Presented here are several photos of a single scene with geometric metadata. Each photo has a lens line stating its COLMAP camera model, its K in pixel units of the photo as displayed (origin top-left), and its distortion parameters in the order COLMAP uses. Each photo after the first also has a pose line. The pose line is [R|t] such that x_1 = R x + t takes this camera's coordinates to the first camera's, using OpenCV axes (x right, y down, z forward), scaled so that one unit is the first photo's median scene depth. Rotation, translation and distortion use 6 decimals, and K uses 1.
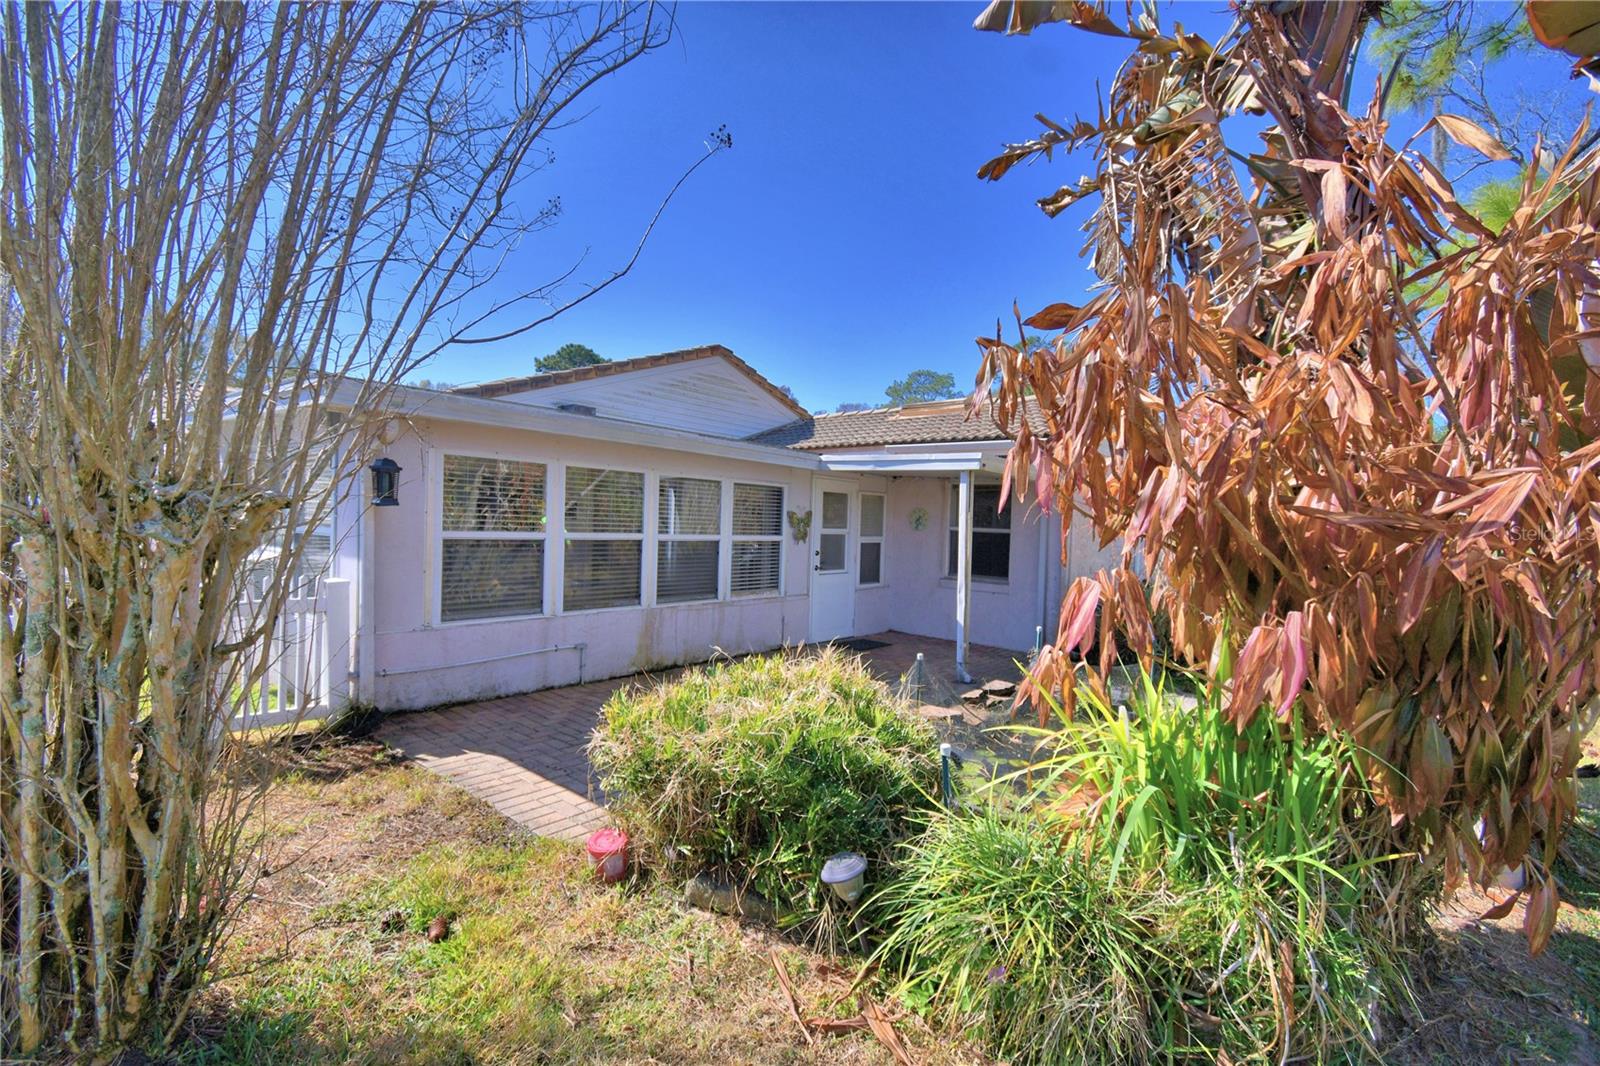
lens RADIAL K [[715.8, 0, 793.2], [0, 715.8, 531.0], [0, 0, 1]] dist [0.019728, -0.026367]
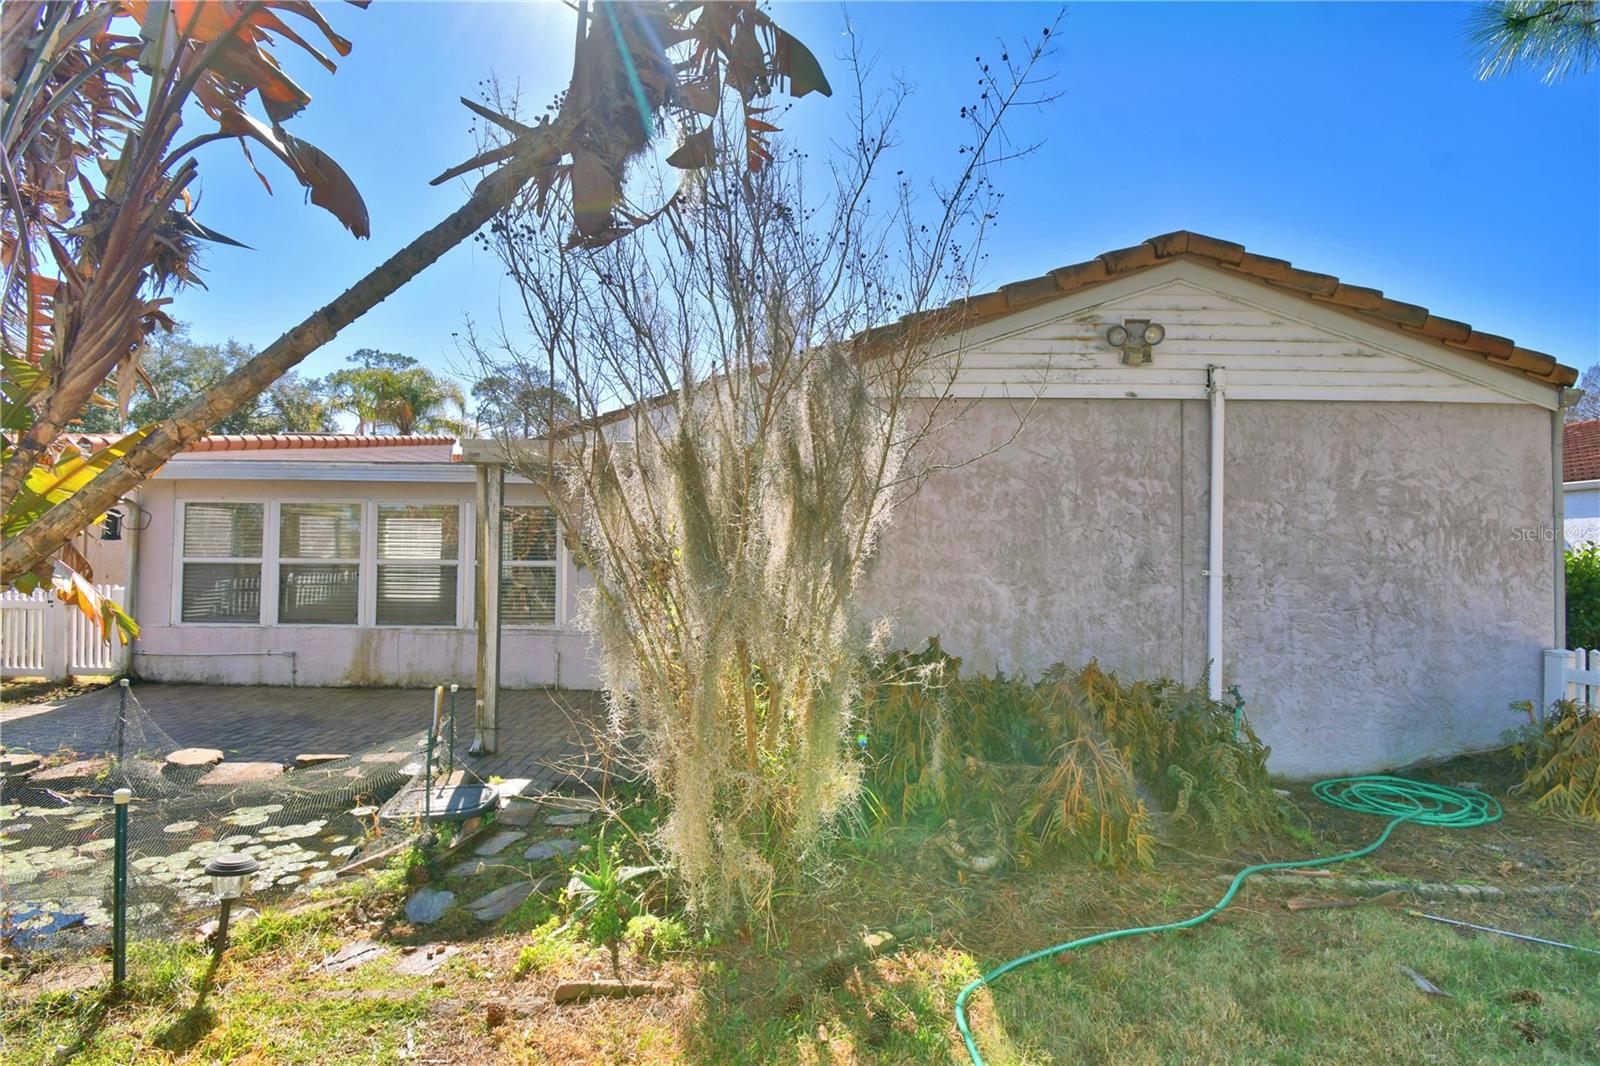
lens RADIAL K [[715.8, 0, 793.2], [0, 715.8, 531.0], [0, 0, 1]] dist [0.019728, -0.026367]
pose [[0.631733, -0.040605, -0.774122, 1.052943], [0.004692, 0.998809, -0.048561, 0.017557], [0.775172, 0.027045, 0.631171, 0.820934]]
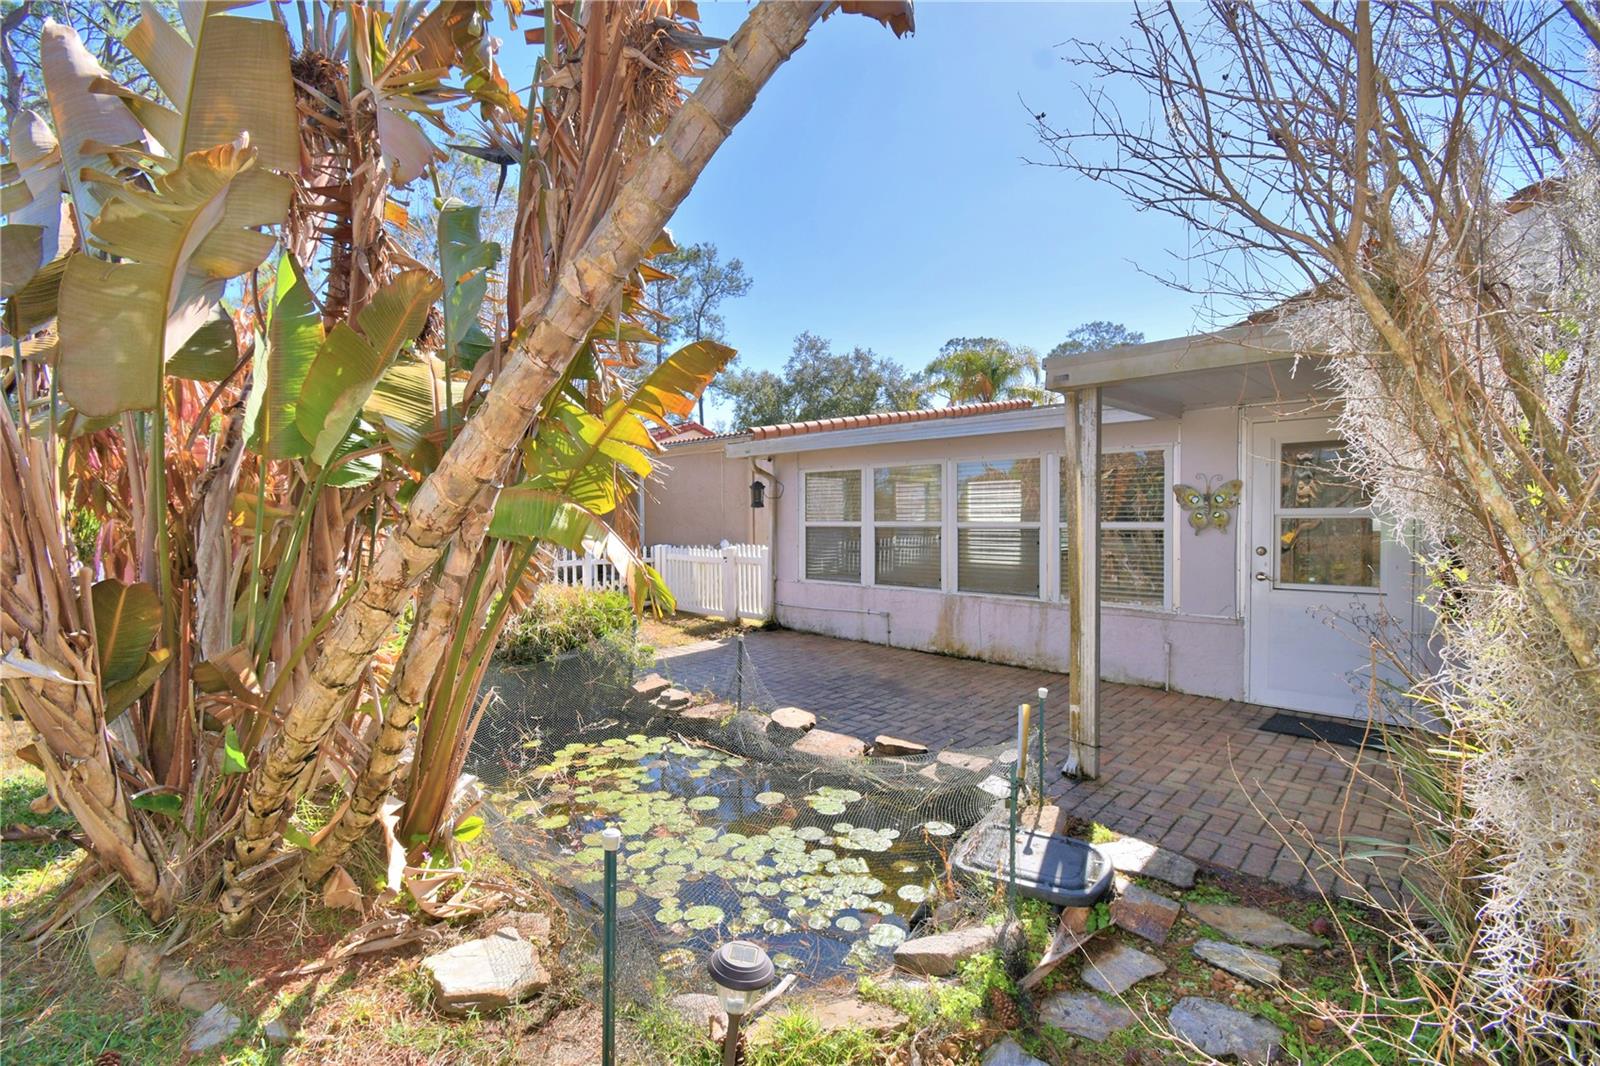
lens RADIAL K [[701.0, 0, 796.4], [0, 701.0, 532.3], [0, 0, 1]] dist [0.020174, -0.026756]
pose [[-0.081024, -0.000929, -0.996712, 0.827107], [0.001900, 0.999998, -0.001087, 0.020109], [0.996710, -0.001982, -0.081022, 0.872330]]
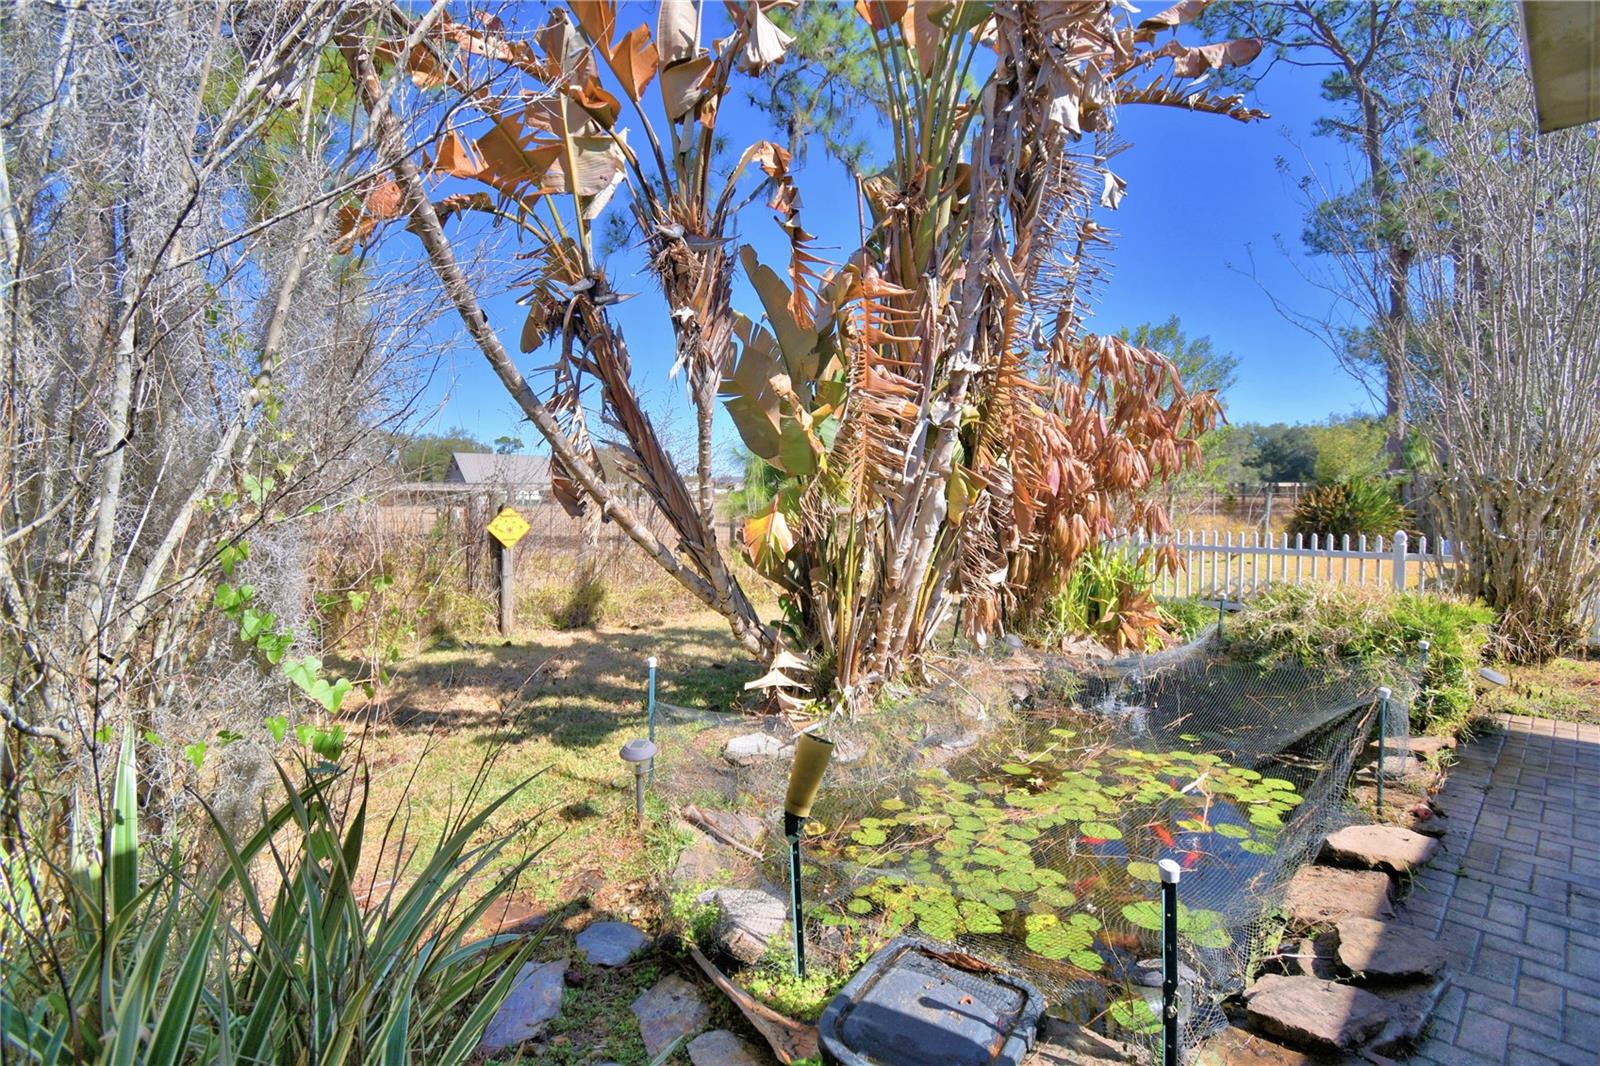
lens RADIAL K [[697.0, 0, 791.6], [0, 697.0, 529.2], [0, 0, 1]] dist [0.020546, -0.026090]
pose [[-0.985643, -0.021585, 0.167455, 0.425808], [-0.013735, 0.998758, 0.047896, 0.007923], [-0.168281, 0.044908, -0.984716, 1.239405]]
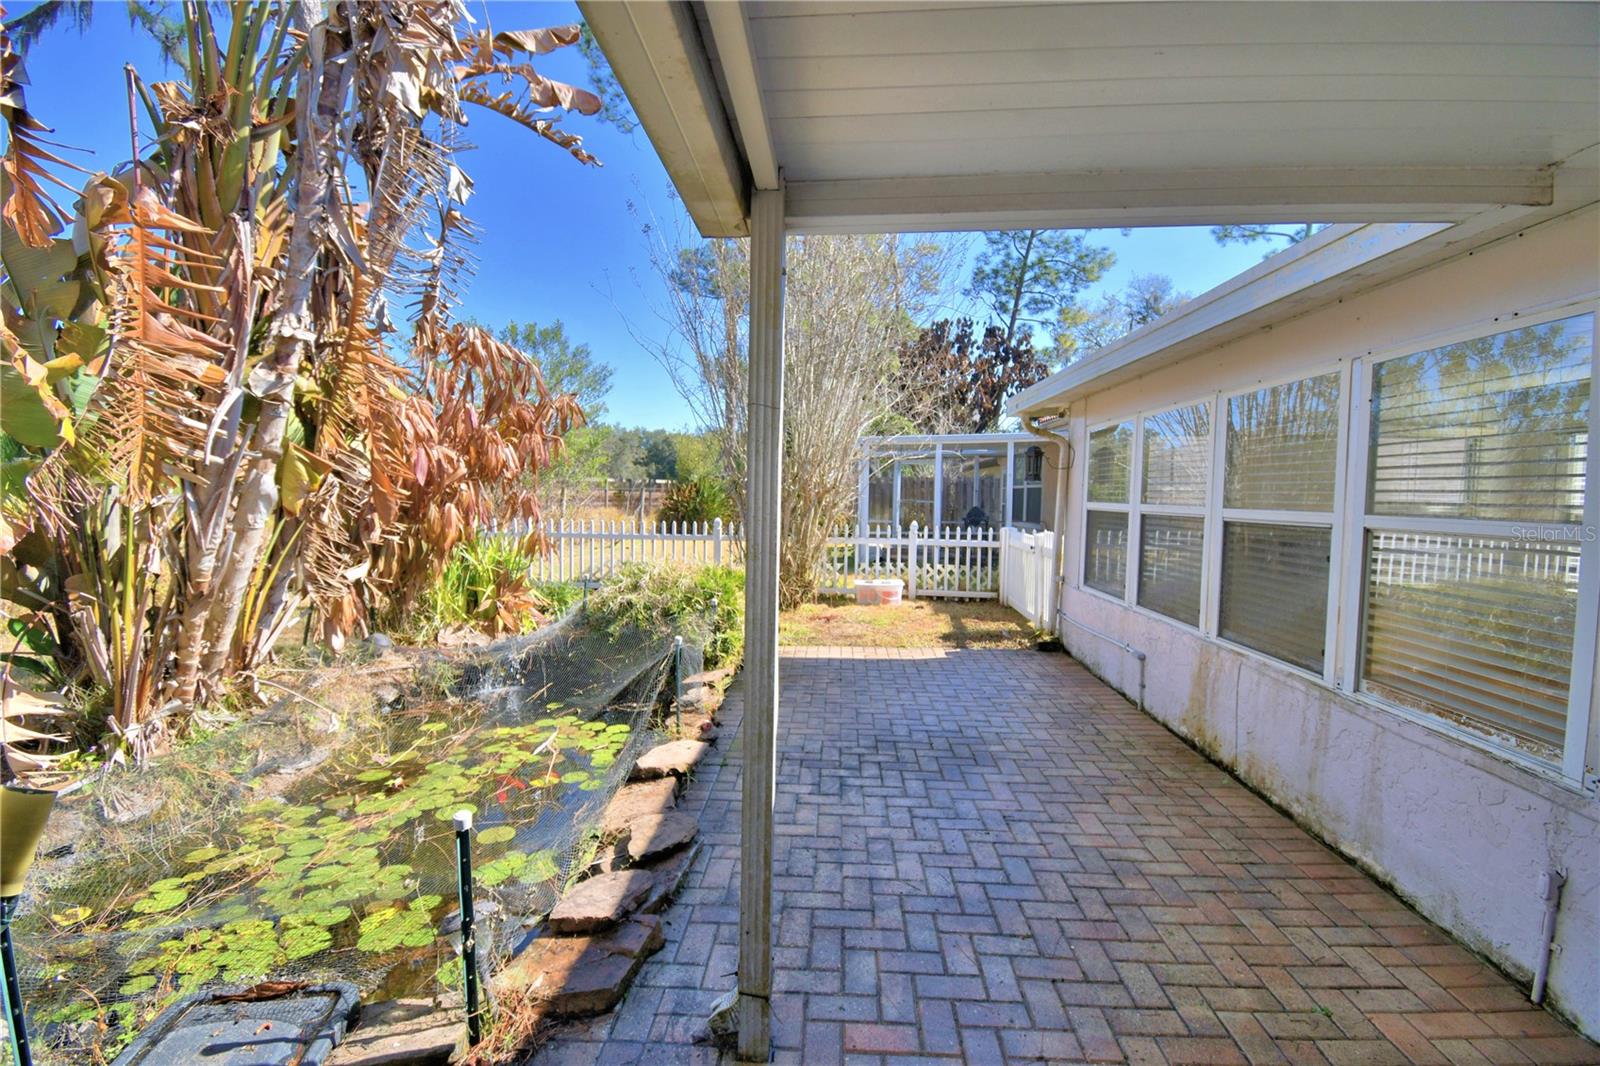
lens RADIAL K [[709.0, 0, 794.7], [0, 709.0, 530.4], [0, 0, 1]] dist [0.019379, -0.025486]
pose [[-0.811861, -0.001080, -0.583849, 0.393108], [-0.031411, 0.998631, 0.041830, 0.008830], [0.583005, 0.052299, -0.810784, 1.273485]]
